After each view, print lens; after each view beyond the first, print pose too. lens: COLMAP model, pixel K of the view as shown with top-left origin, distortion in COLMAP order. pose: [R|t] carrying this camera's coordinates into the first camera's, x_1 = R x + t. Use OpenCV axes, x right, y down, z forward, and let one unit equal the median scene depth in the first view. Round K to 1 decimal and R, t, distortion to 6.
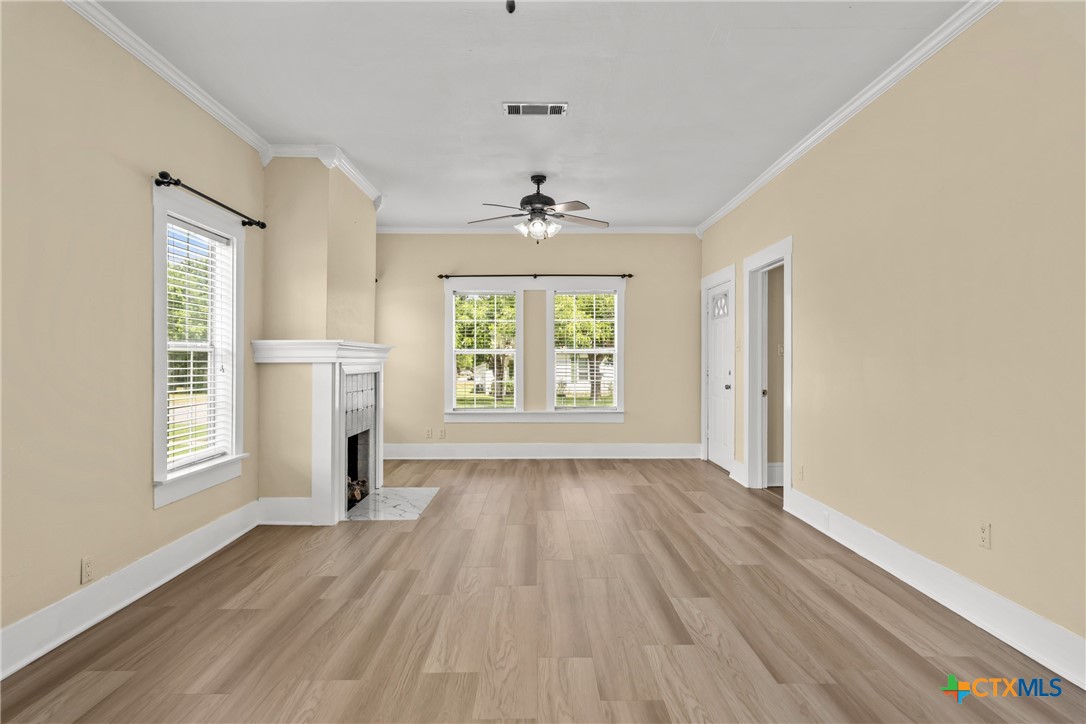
lens RADIAL K [[590.7, 0, 543.0], [0, 590.7, 362.0], [0, 0, 1]] dist [-0.000616, -0.000105]
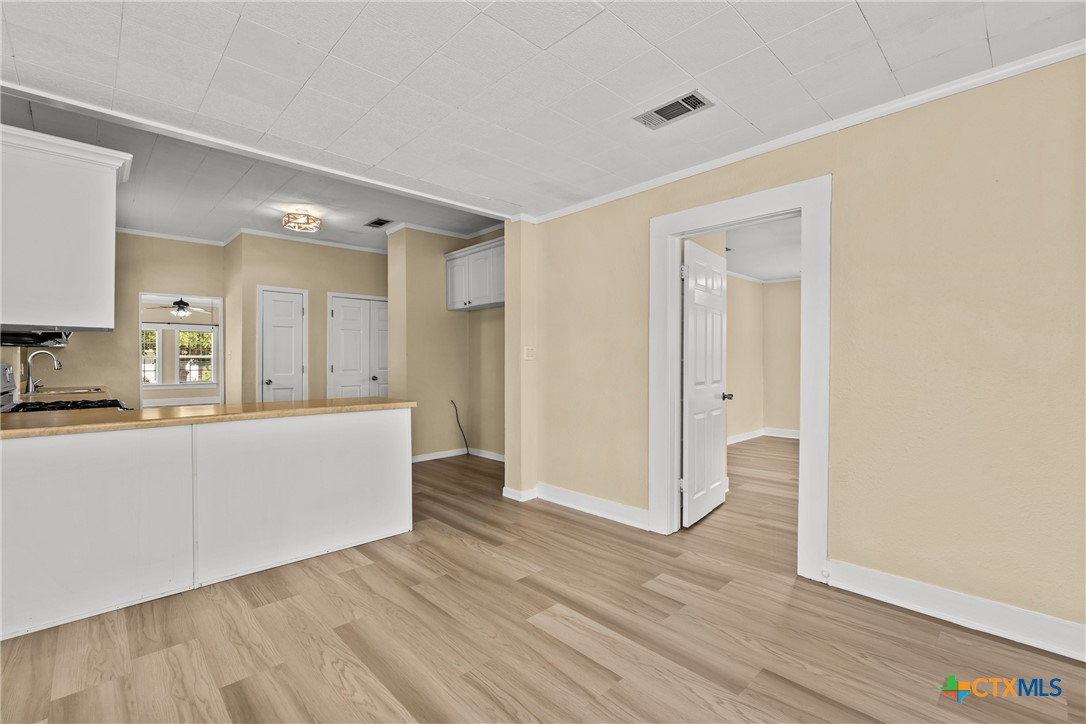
lens RADIAL K [[478.5, 0, 543.0], [0, 478.5, 362.0], [0, 0, 1]] dist [0.001566, 0.000211]
pose [[0.731558, 0.007126, 0.681742, -0.282113], [-0.000489, 0.999951, -0.009927, 0.023125], [-0.681779, 0.006928, 0.731526, -1.711500]]
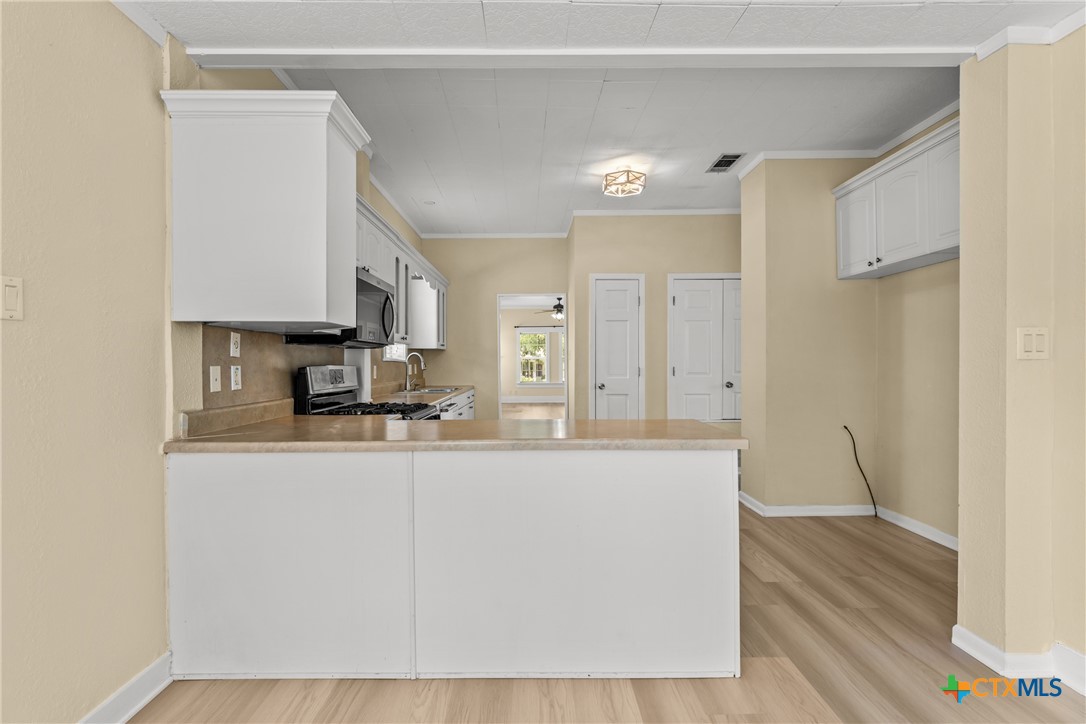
lens RADIAL K [[512.2, 0, 542.0], [0, 512.2, 365.9], [0, 0, 1]] dist [-0.002340, -0.000800]
pose [[0.999973, 0.007182, -0.001200, -0.083461], [-0.007181, 0.999974, 0.000556, 0.018272], [0.001204, -0.000547, 0.999999, -1.447845]]
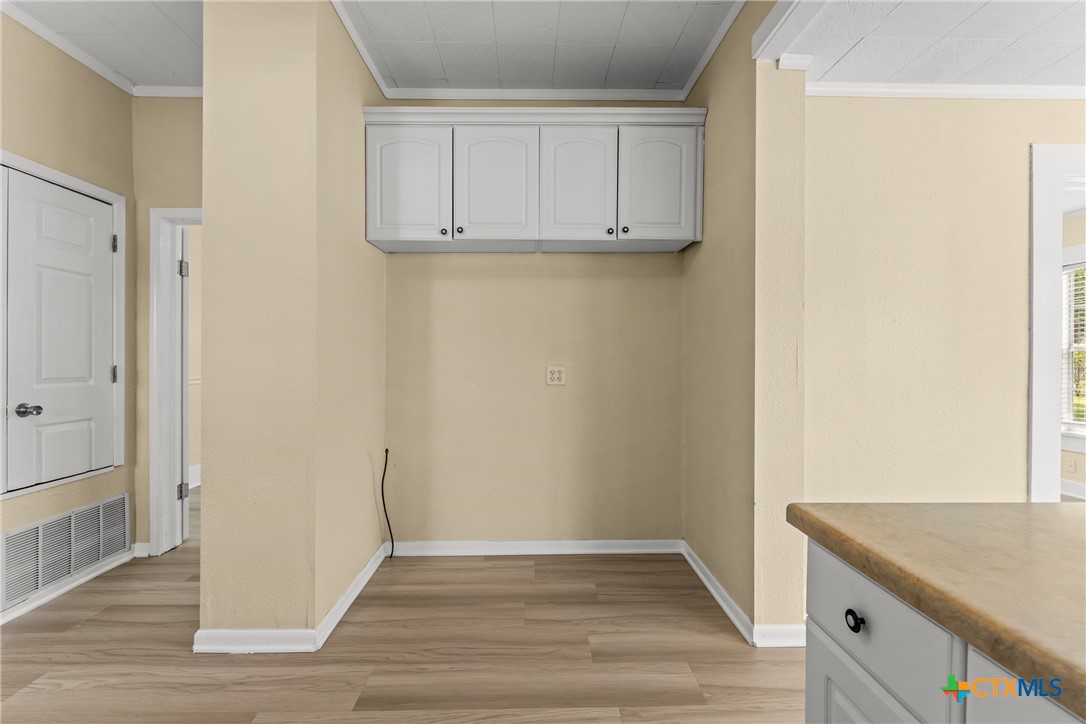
lens RADIAL K [[442.2, 0, 540.5], [0, 442.2, 363.8], [0, 0, 1]] dist [-0.017155, 0.000037]
pose [[0.003250, 0.000063, 0.999995, -0.099679], [0.005546, 0.999985, -0.000081, 0.014730], [-0.999979, 0.005546, 0.003249, -0.816058]]
